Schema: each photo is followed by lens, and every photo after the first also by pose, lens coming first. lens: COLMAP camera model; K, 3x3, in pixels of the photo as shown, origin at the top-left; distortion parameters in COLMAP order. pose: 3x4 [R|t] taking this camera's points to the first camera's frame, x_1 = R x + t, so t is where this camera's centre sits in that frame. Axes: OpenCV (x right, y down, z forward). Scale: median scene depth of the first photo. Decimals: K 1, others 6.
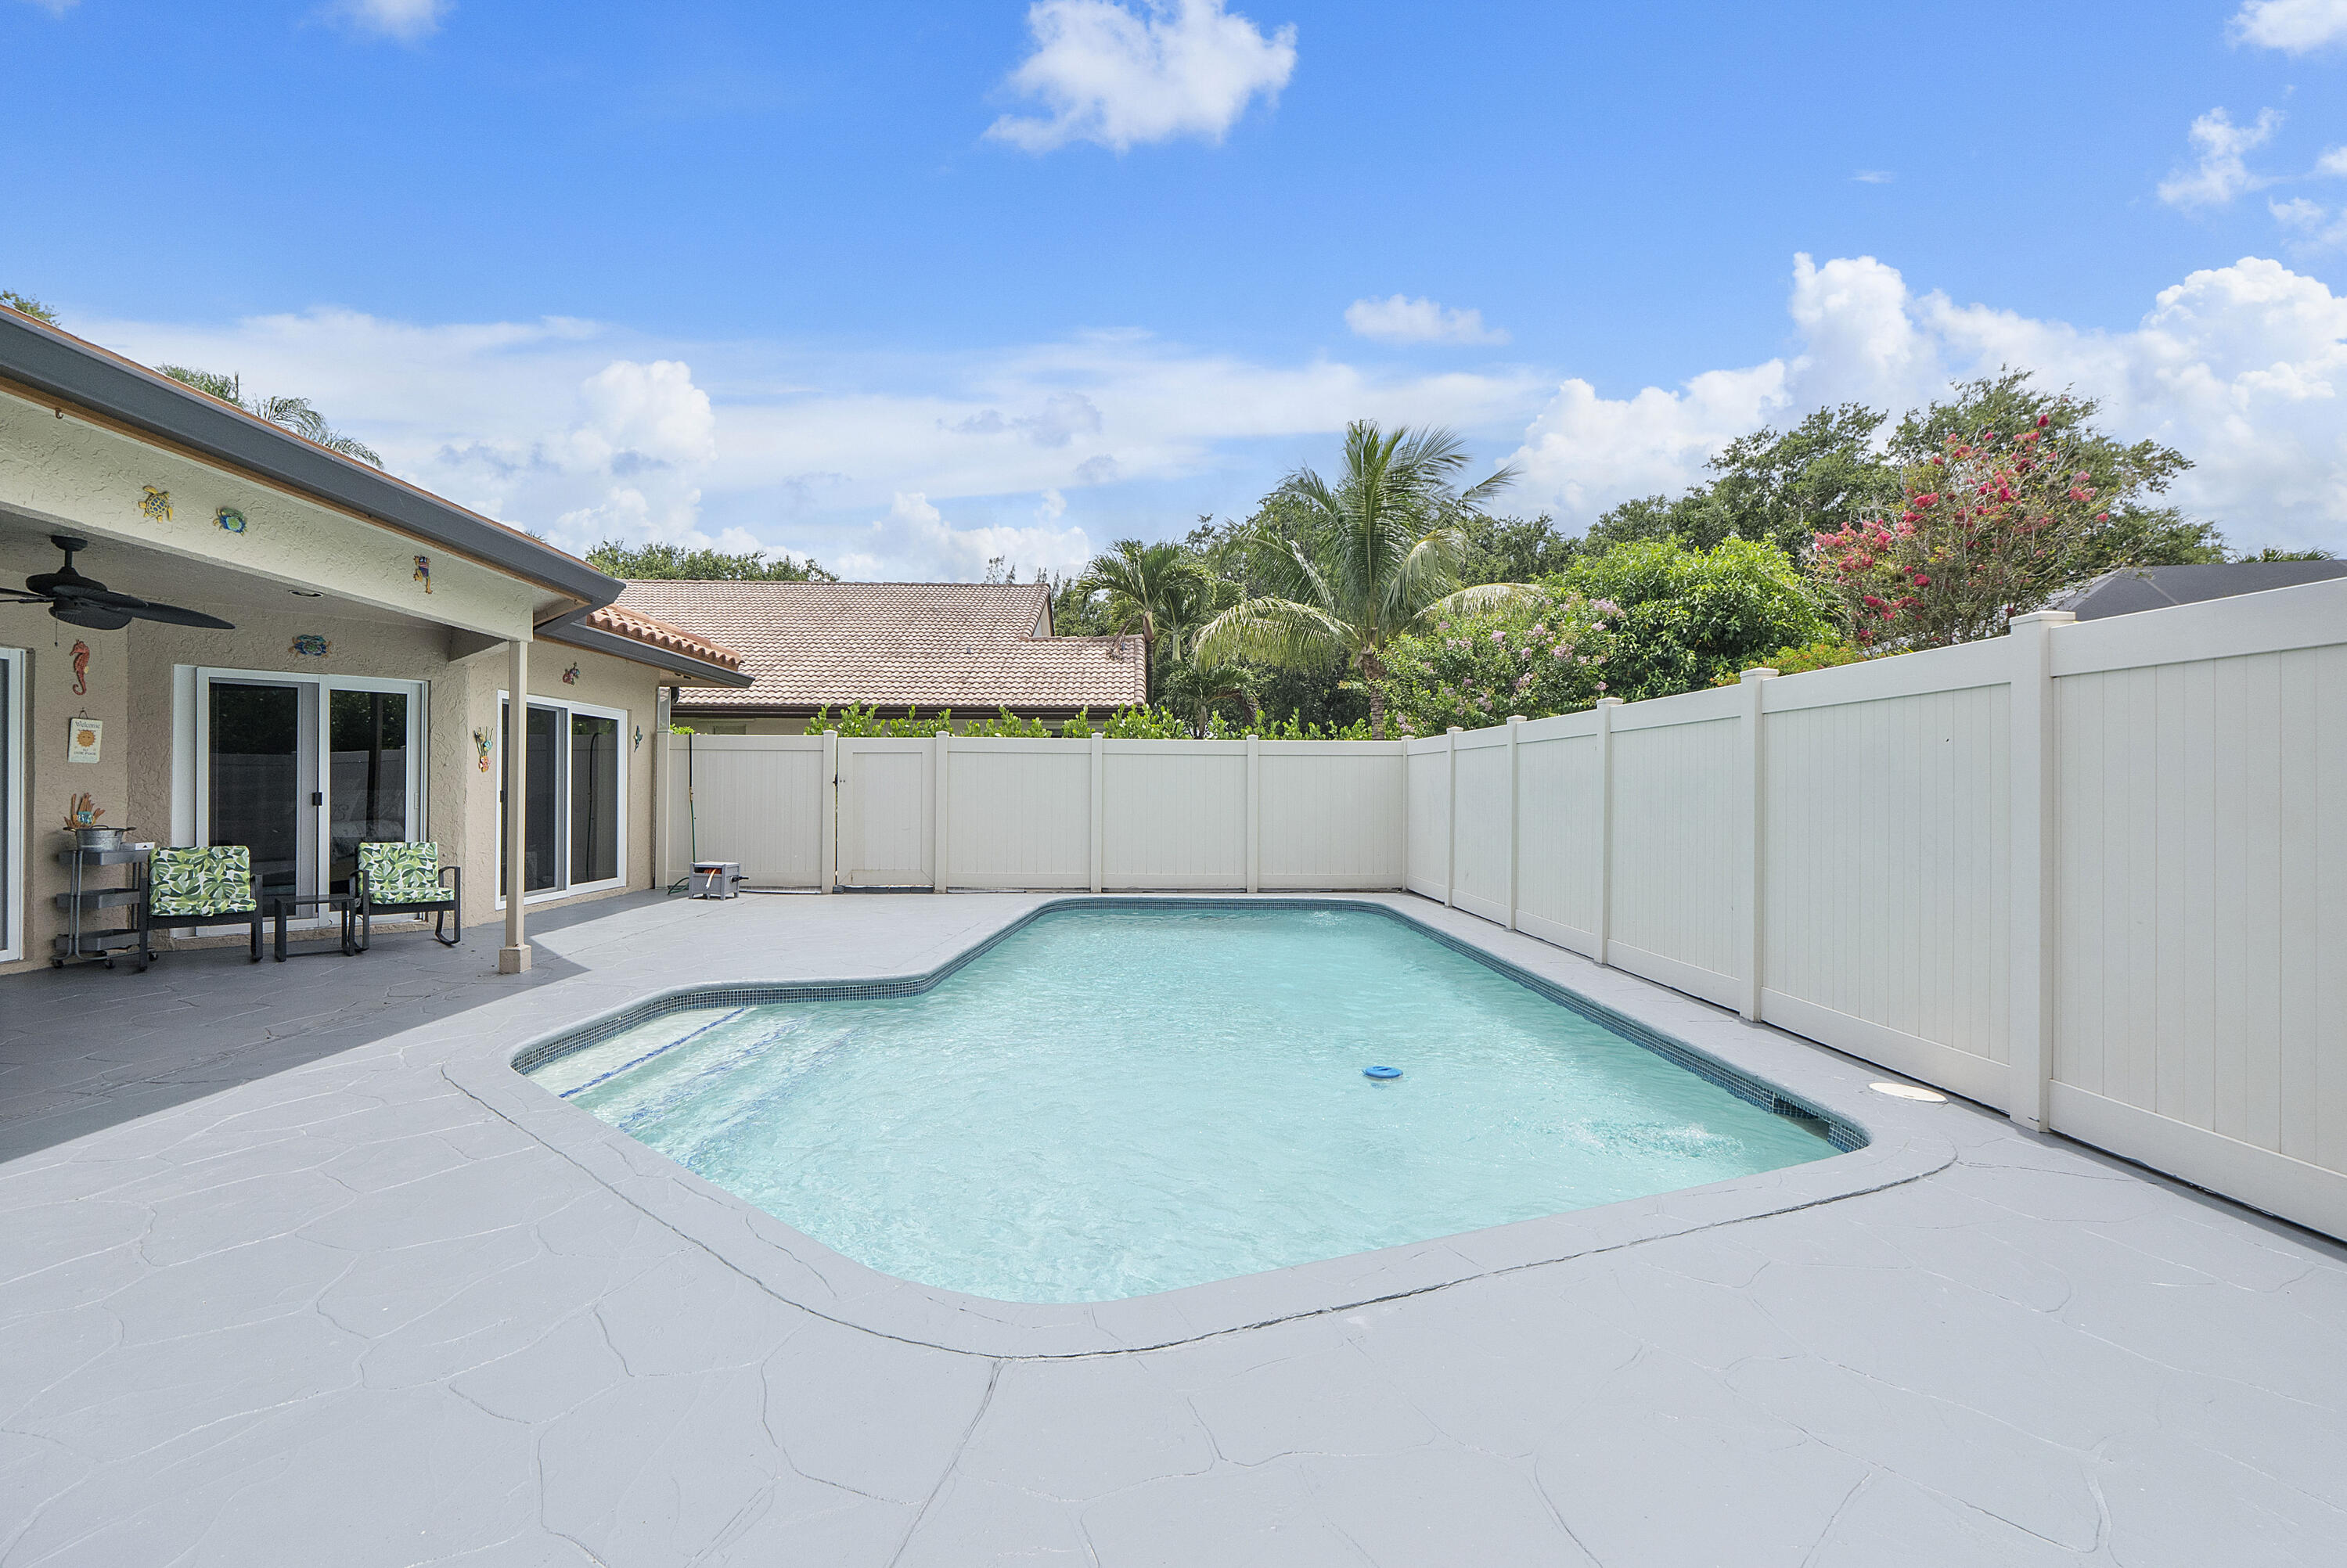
lens RADIAL K [[1005.7, 0, 1180.8], [0, 1005.7, 787.6], [0, 0, 1]] dist [-0.006989, -0.000477]
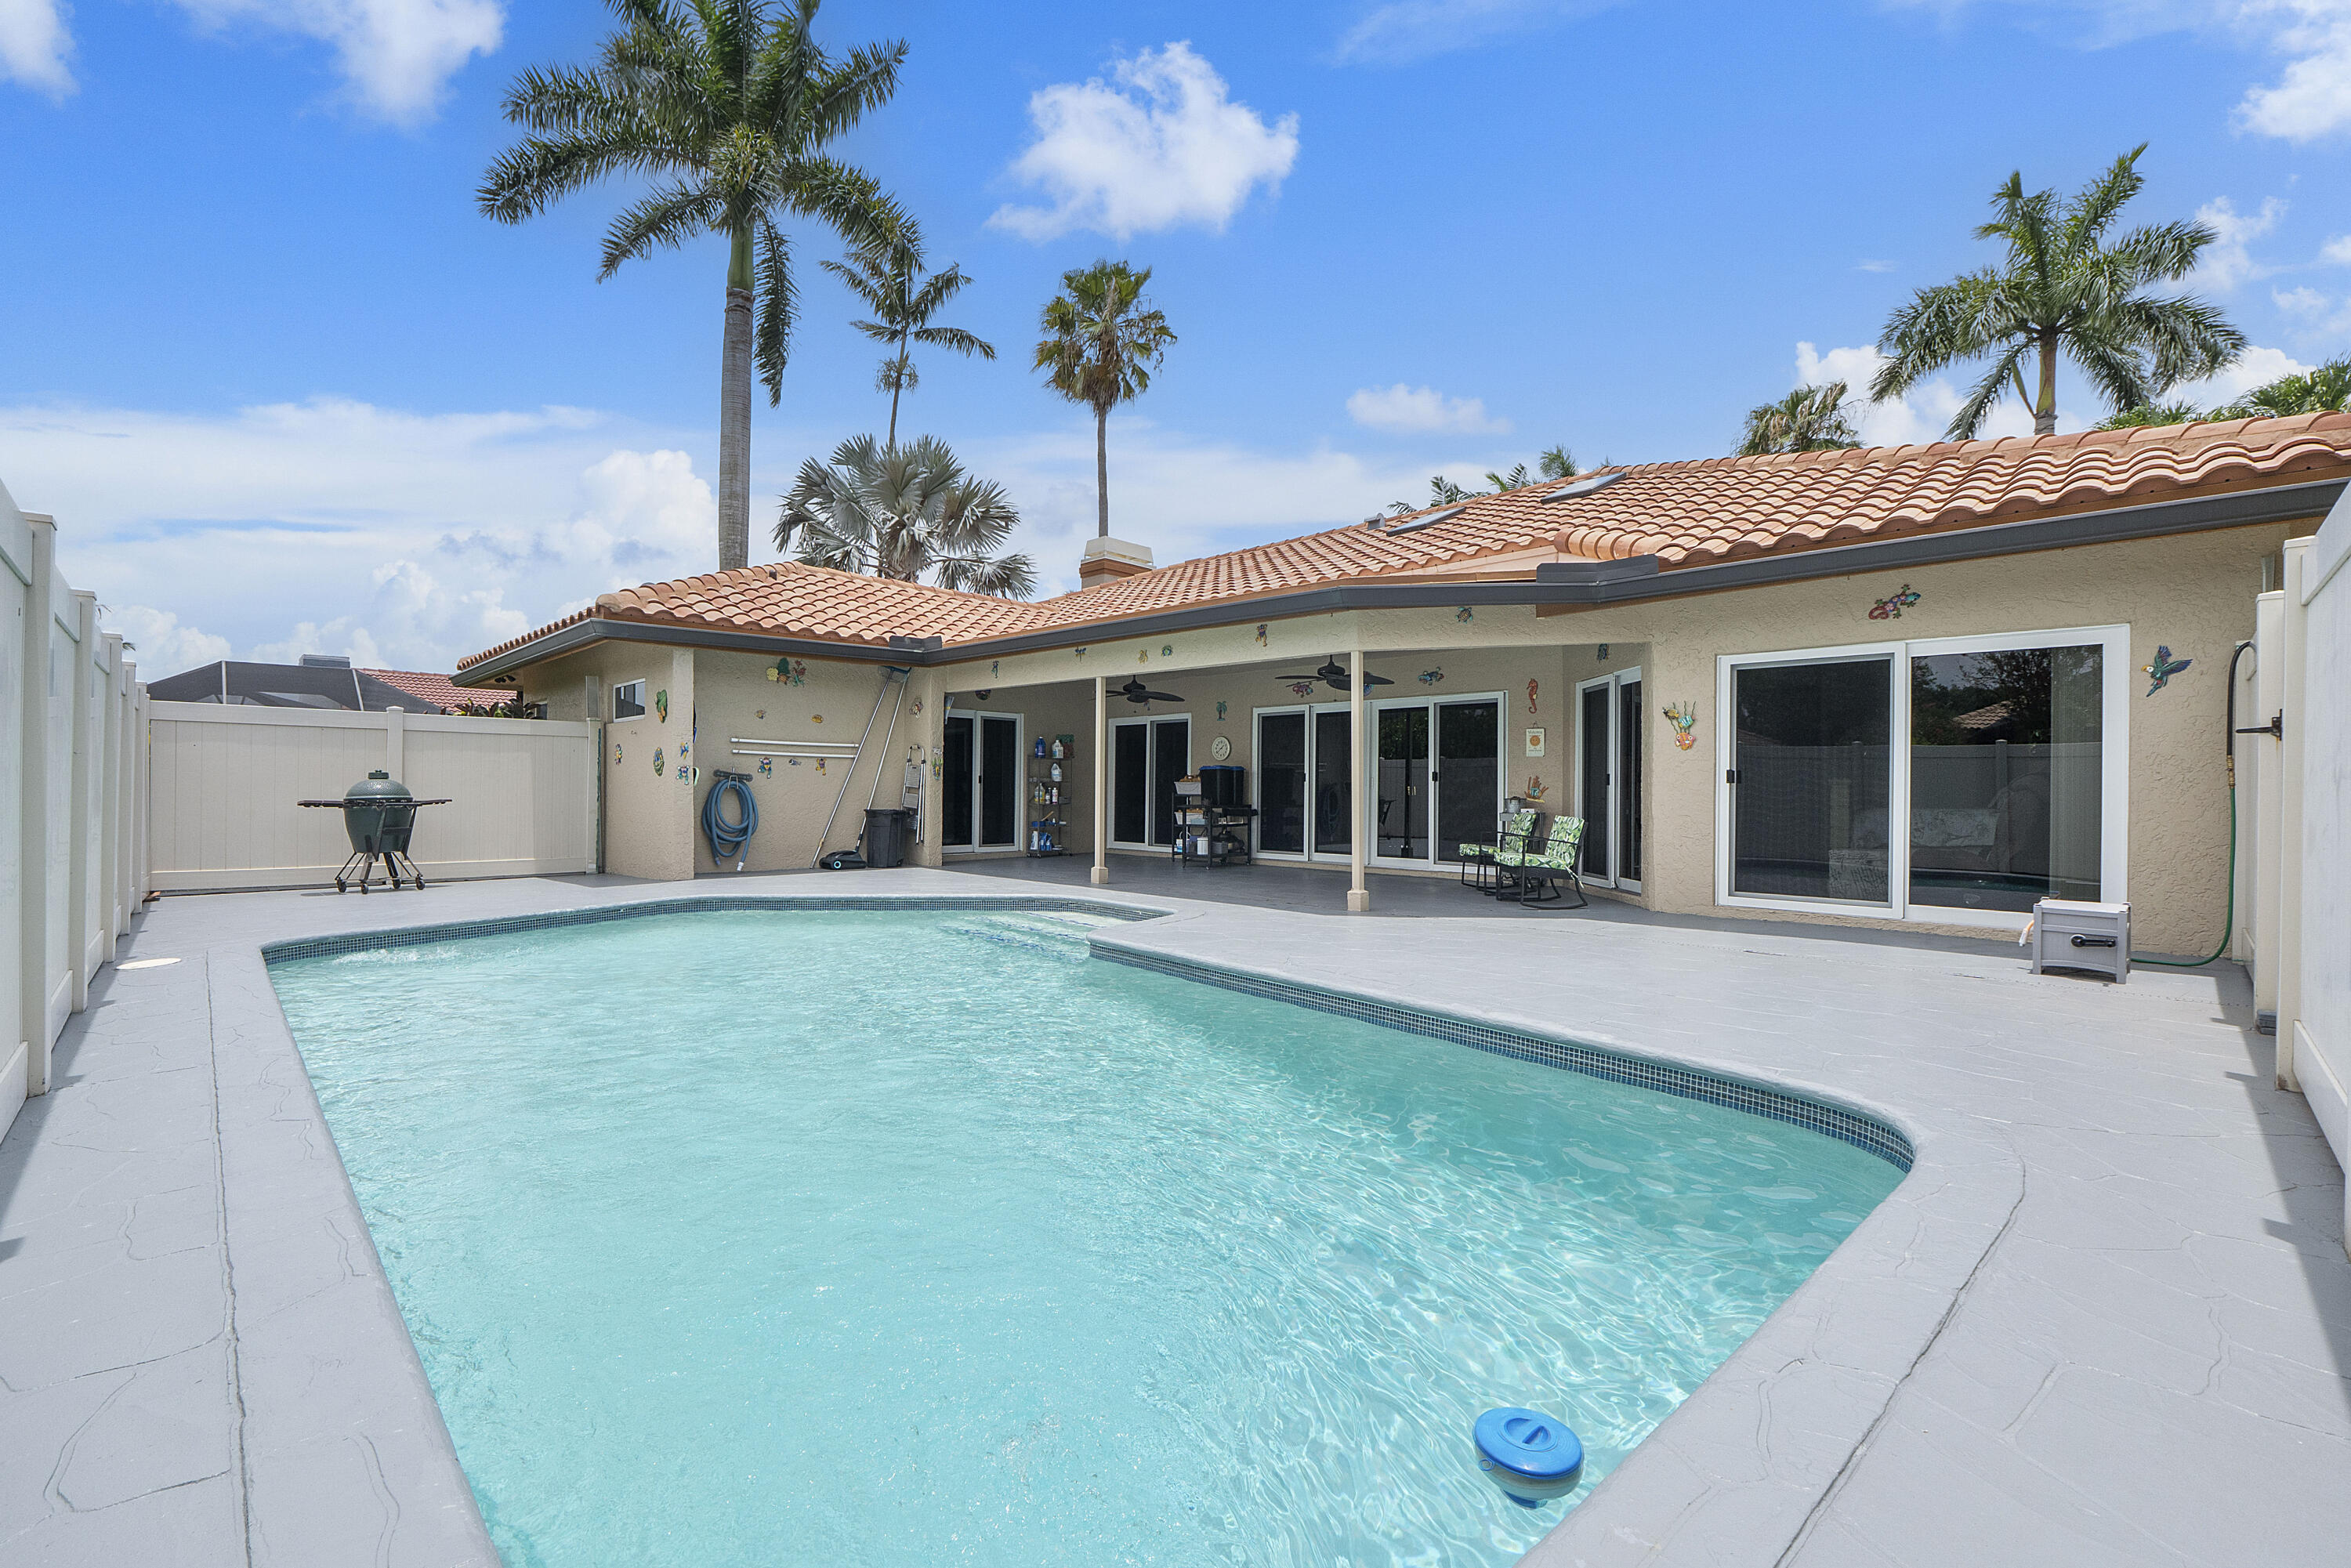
lens RADIAL K [[992.8, 0, 1165.7], [0, 992.8, 815.2], [0, 0, 1]] dist [-0.009851, -0.000039]
pose [[-0.746598, 0.009824, -0.665203, 0.239867], [-0.006637, 0.999731, 0.022214, 0.023837], [0.665242, 0.021000, -0.746332, 1.174961]]
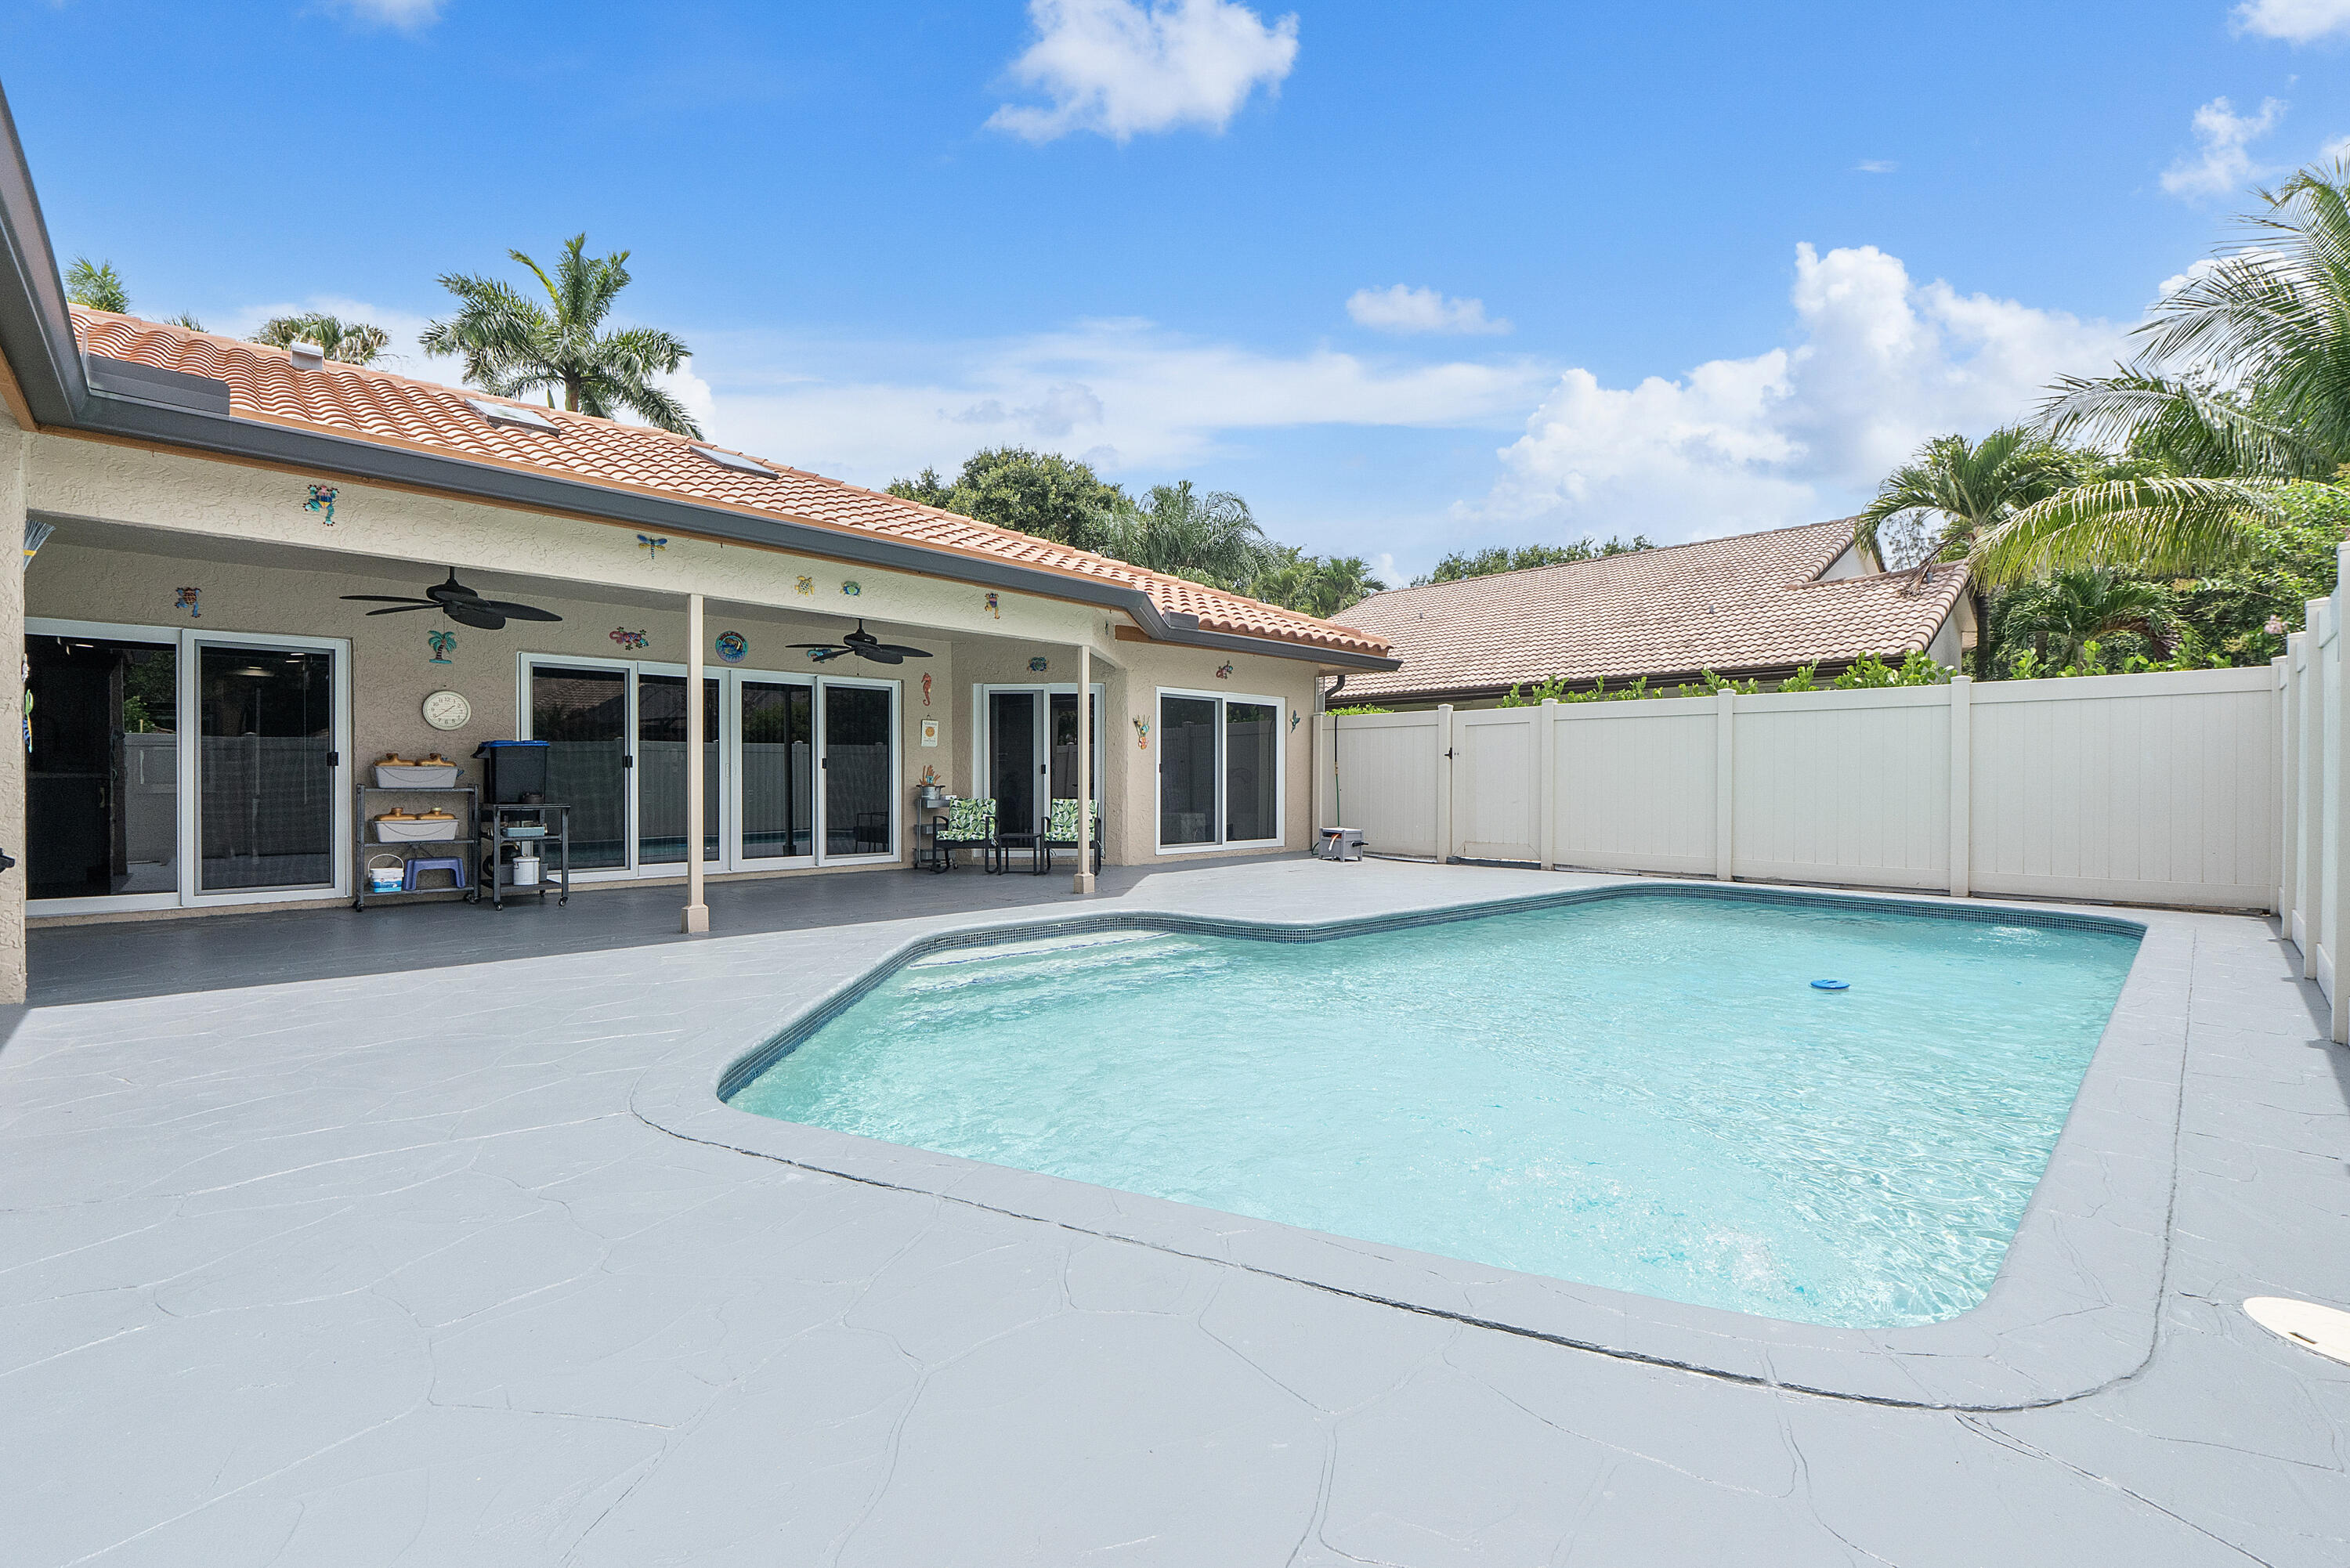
lens RADIAL K [[1007.0, 0, 1182.3], [0, 1007.0, 787.6], [0, 0, 1]] dist [-0.006989, -0.000477]
pose [[0.664529, 0.000775, -0.747262, 0.284981], [0.005695, 0.999965, 0.006102, 0.023290], [0.747241, -0.008311, 0.664501, 0.133069]]
